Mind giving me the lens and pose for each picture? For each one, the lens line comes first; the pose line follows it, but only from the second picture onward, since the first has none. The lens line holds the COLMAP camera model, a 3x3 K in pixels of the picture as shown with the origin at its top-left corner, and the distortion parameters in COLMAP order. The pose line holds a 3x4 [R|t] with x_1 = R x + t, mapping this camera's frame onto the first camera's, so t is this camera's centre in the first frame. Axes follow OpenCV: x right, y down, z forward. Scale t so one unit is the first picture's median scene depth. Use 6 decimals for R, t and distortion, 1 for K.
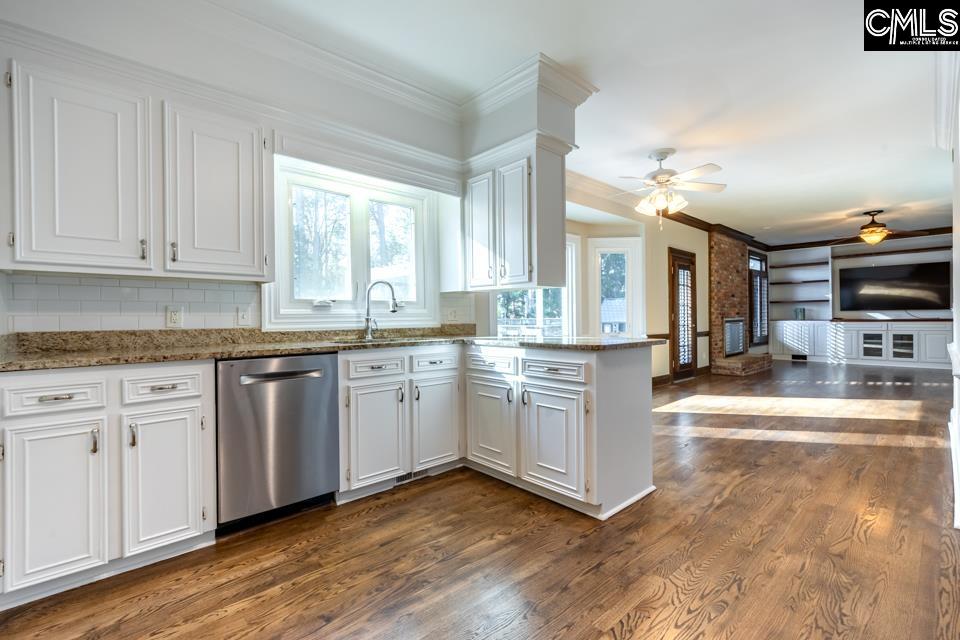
lens RADIAL K [[459.8, 0, 480.0], [0, 459.8, 320.0], [0, 0, 1]] dist [0.000286, 0.000166]
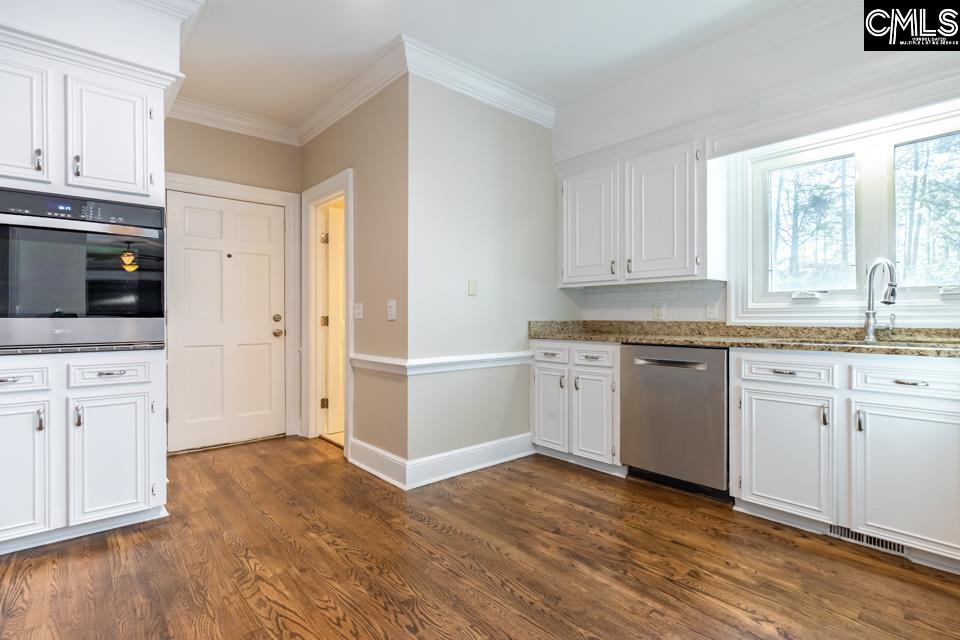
lens RADIAL K [[434.1, 0, 471.4], [0, 434.1, 315.9], [0, 0, 1]] dist [-0.000598, -0.000001]
pose [[-0.026697, 0.010229, -0.999591, 0.536518], [-0.001294, 0.999946, 0.010267, -0.005789], [0.999643, 0.001568, -0.026682, 0.430200]]
